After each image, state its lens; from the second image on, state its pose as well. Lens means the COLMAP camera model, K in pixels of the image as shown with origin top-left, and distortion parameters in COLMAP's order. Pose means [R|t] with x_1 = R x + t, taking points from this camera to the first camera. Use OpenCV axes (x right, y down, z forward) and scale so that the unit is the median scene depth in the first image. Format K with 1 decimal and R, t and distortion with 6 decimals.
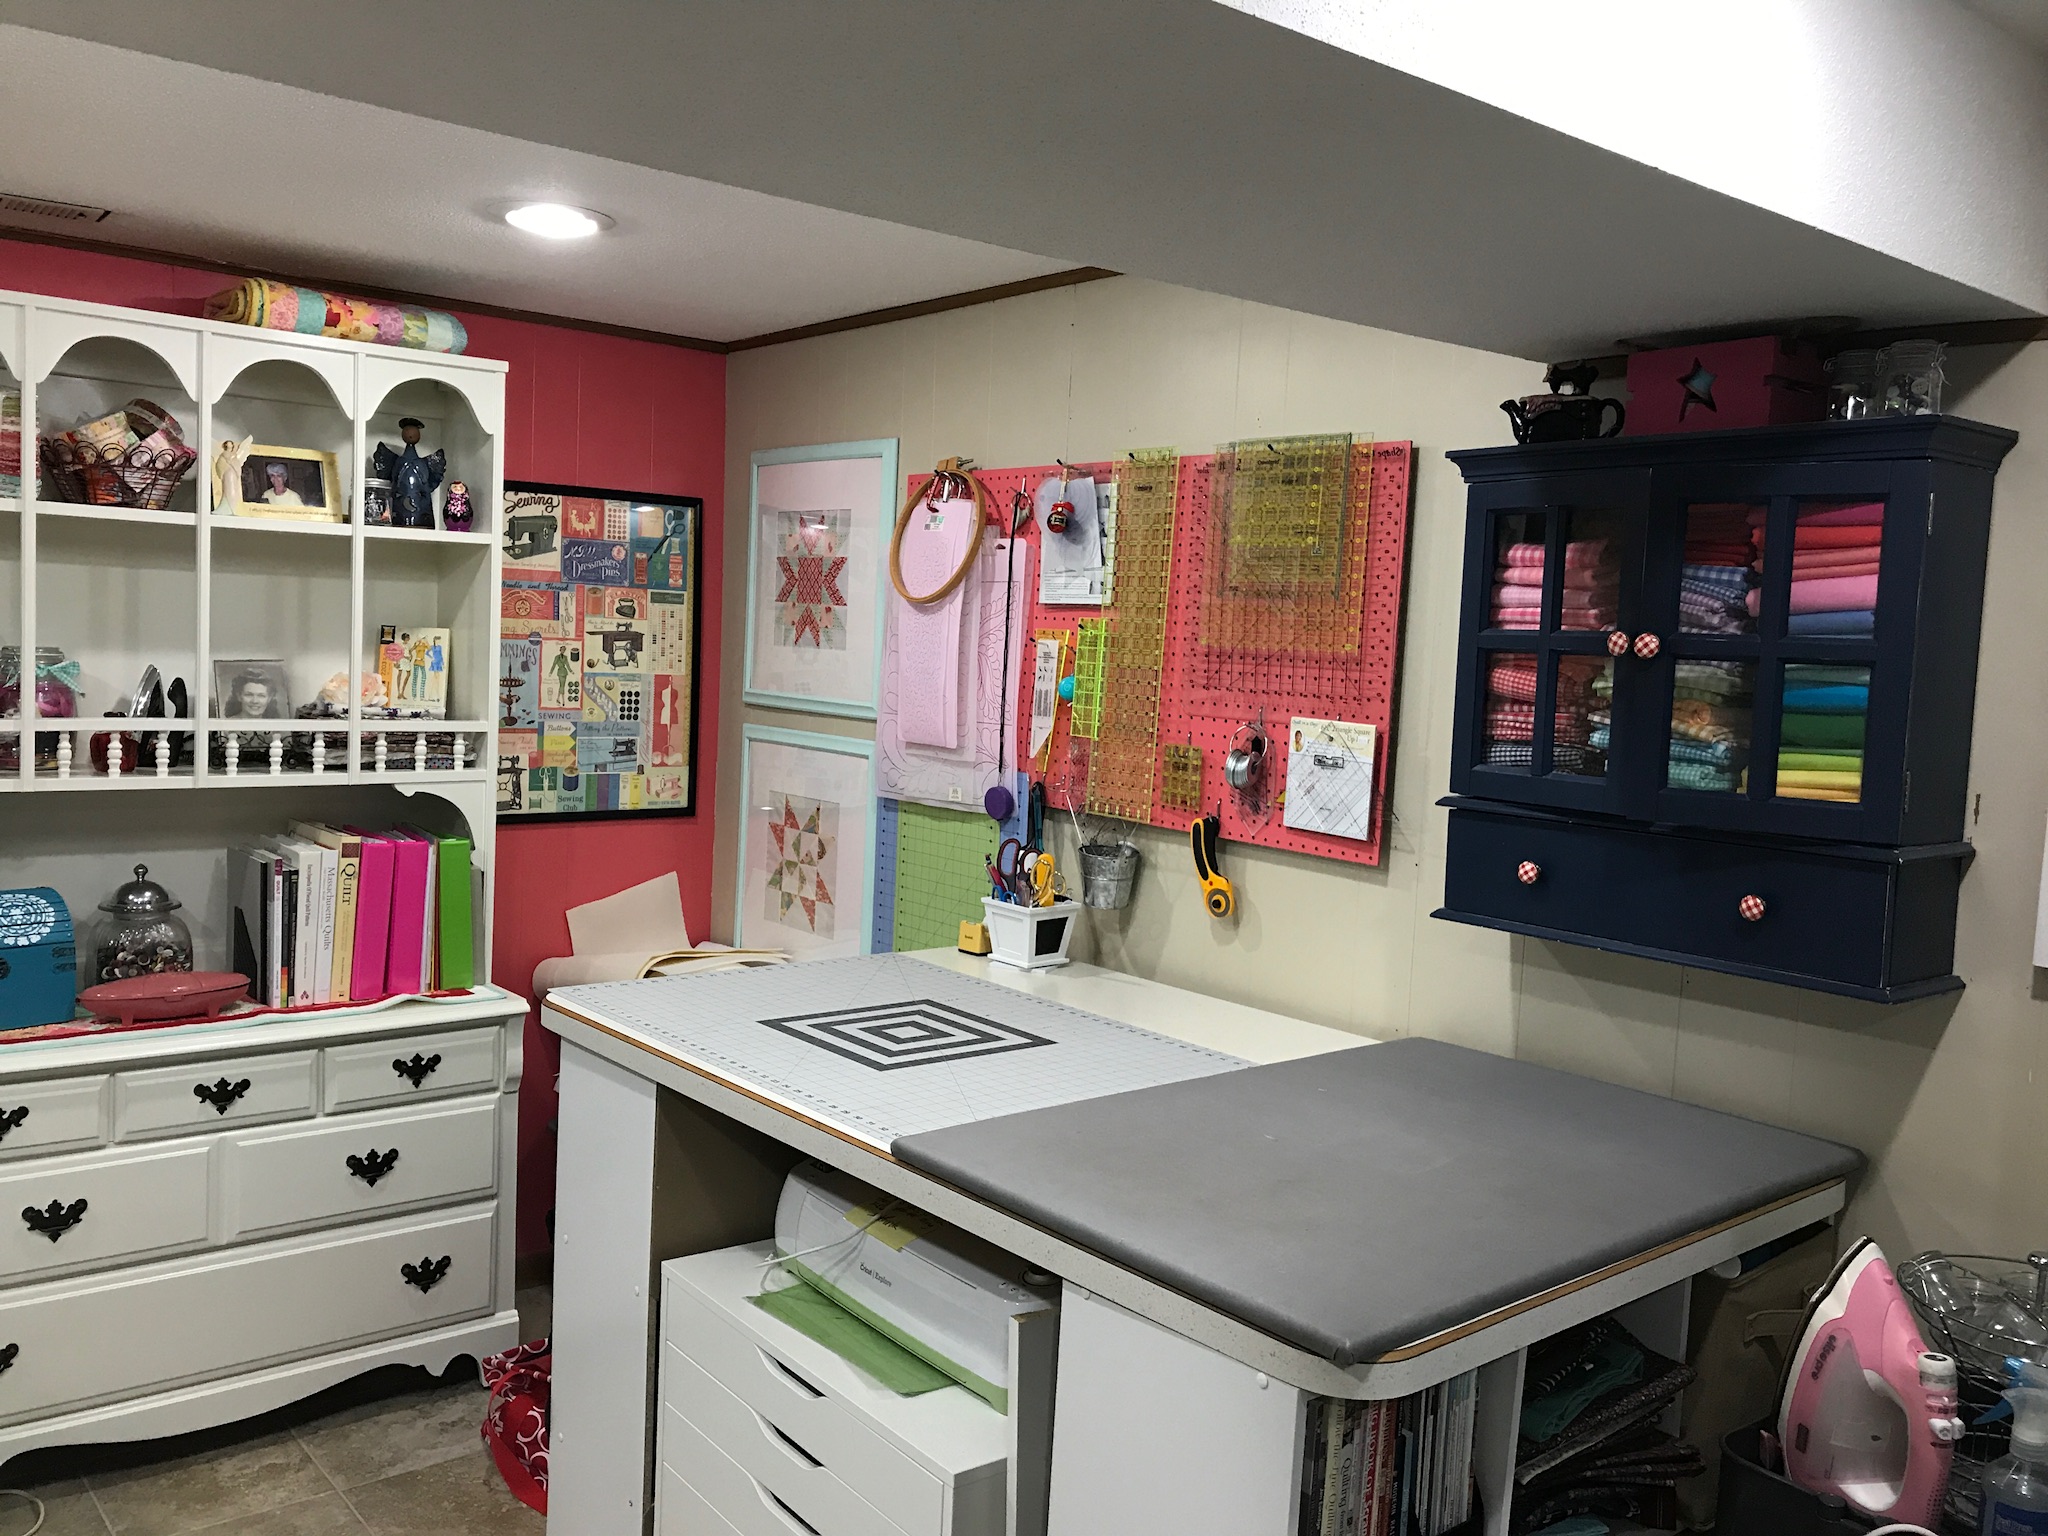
lens RADIAL K [[1677.9, 0, 1014.9], [0, 1677.9, 751.1], [0, 0, 1]] dist [-0.001517, 0.011828]
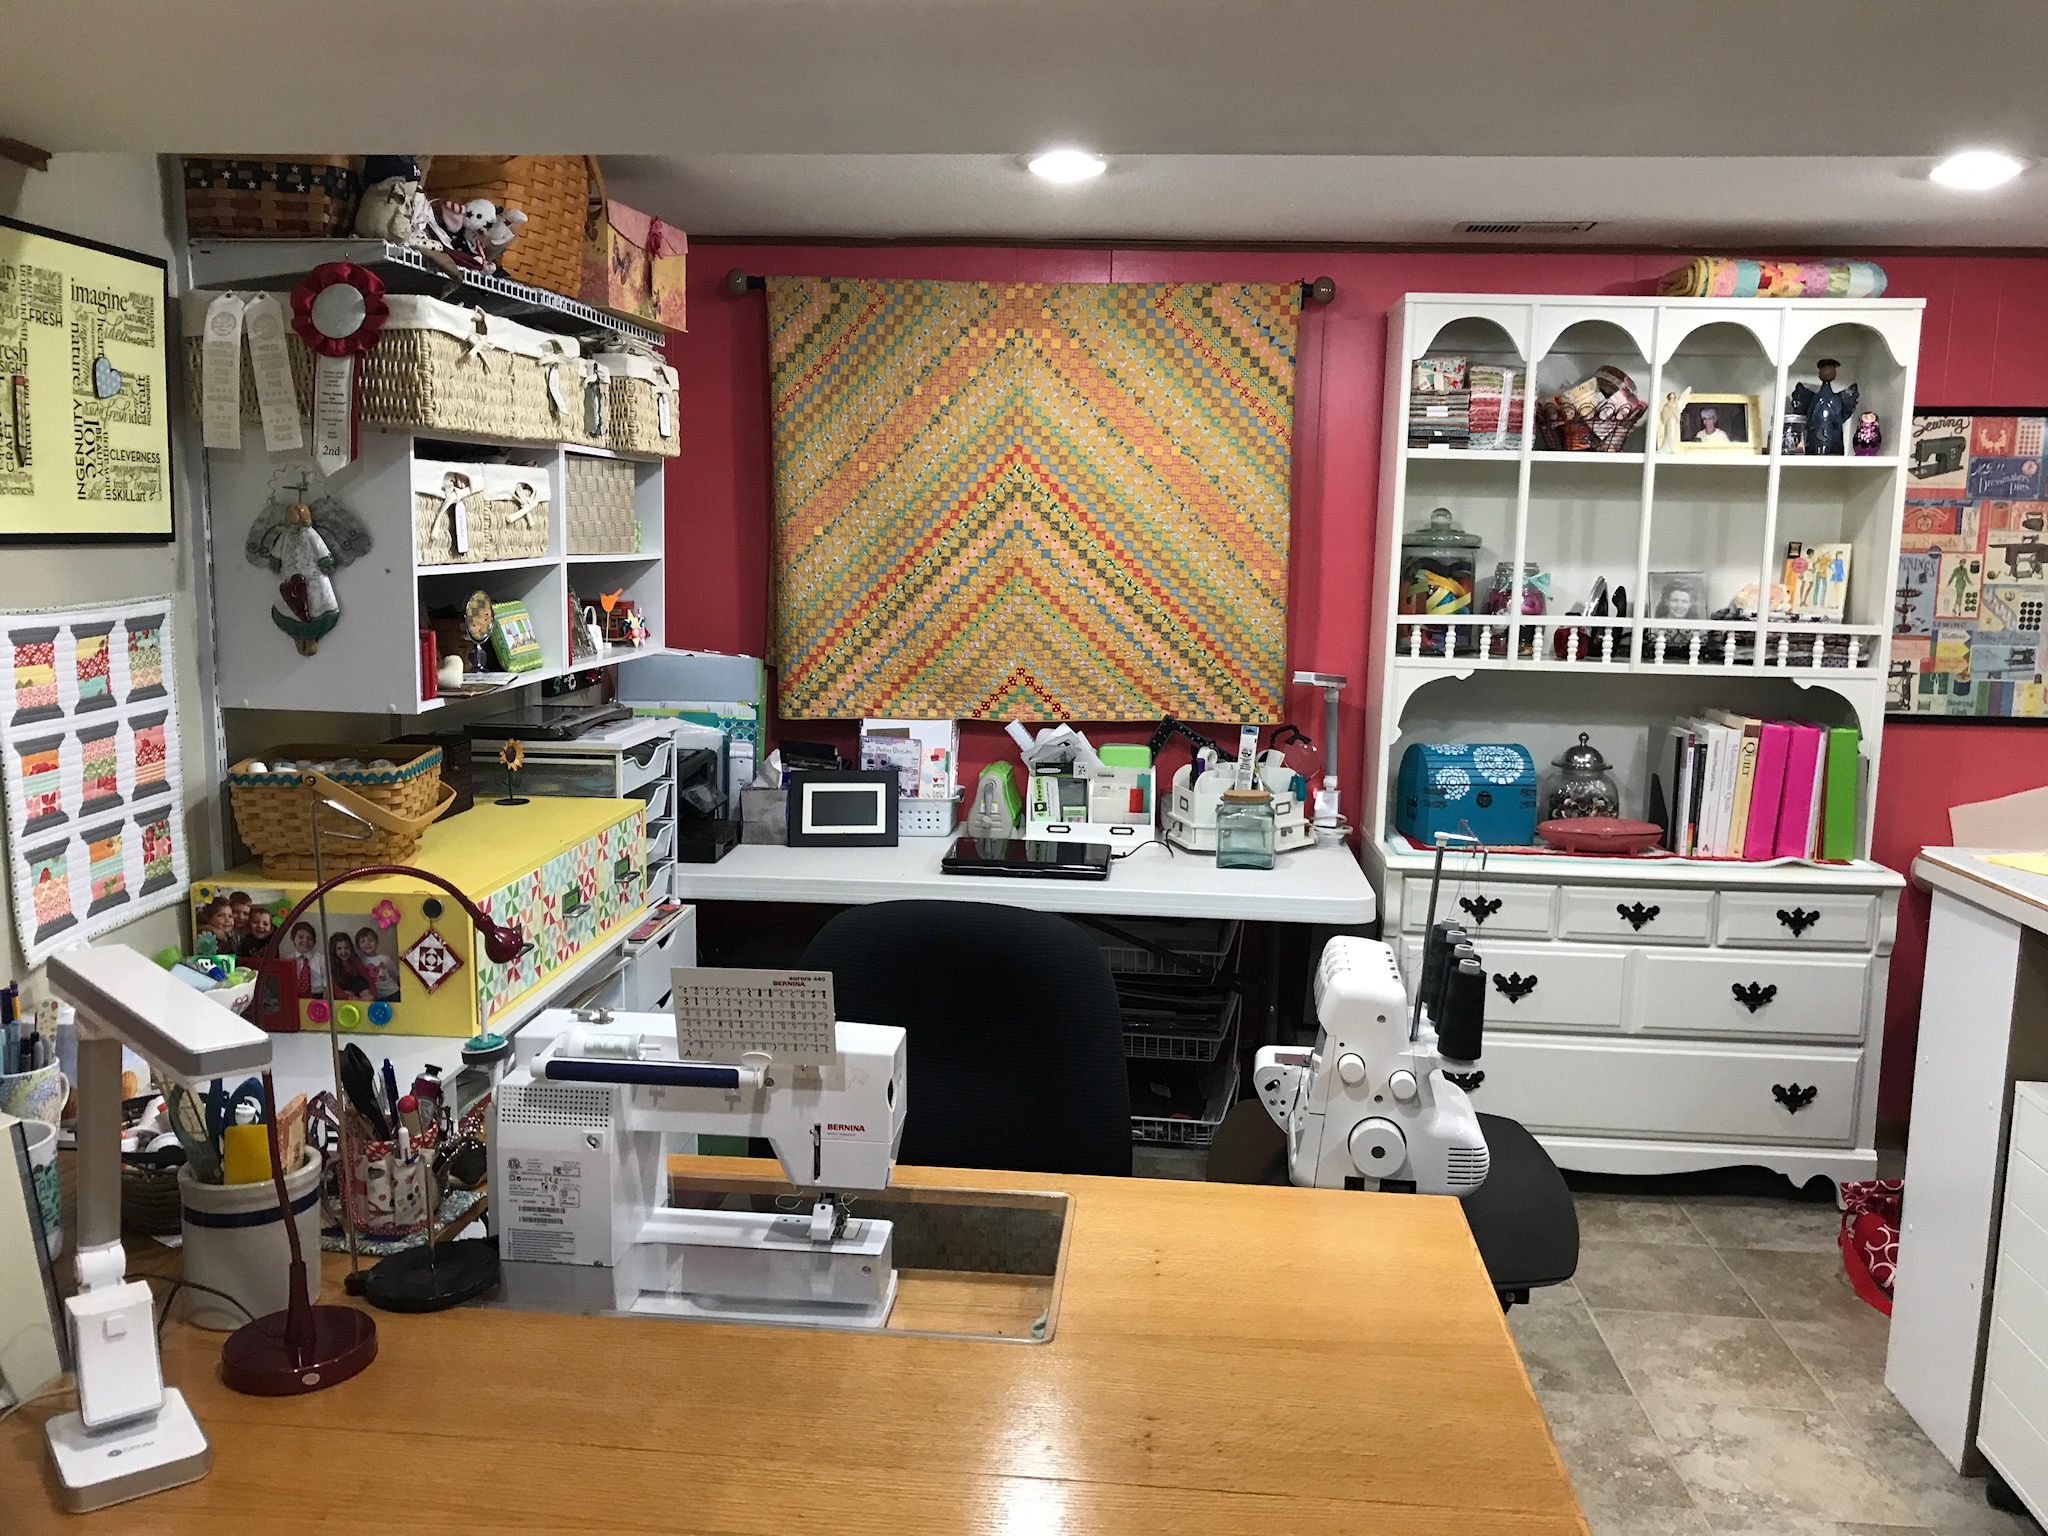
lens RADIAL K [[1677.9, 0, 1014.9], [0, 1677.9, 751.1], [0, 0, 1]] dist [-0.001517, 0.011828]
pose [[0.711586, 0.066774, -0.699419, 0.064422], [-0.038986, 0.997692, 0.055587, 0.026702], [0.701517, -0.012287, 0.712547, -0.210510]]
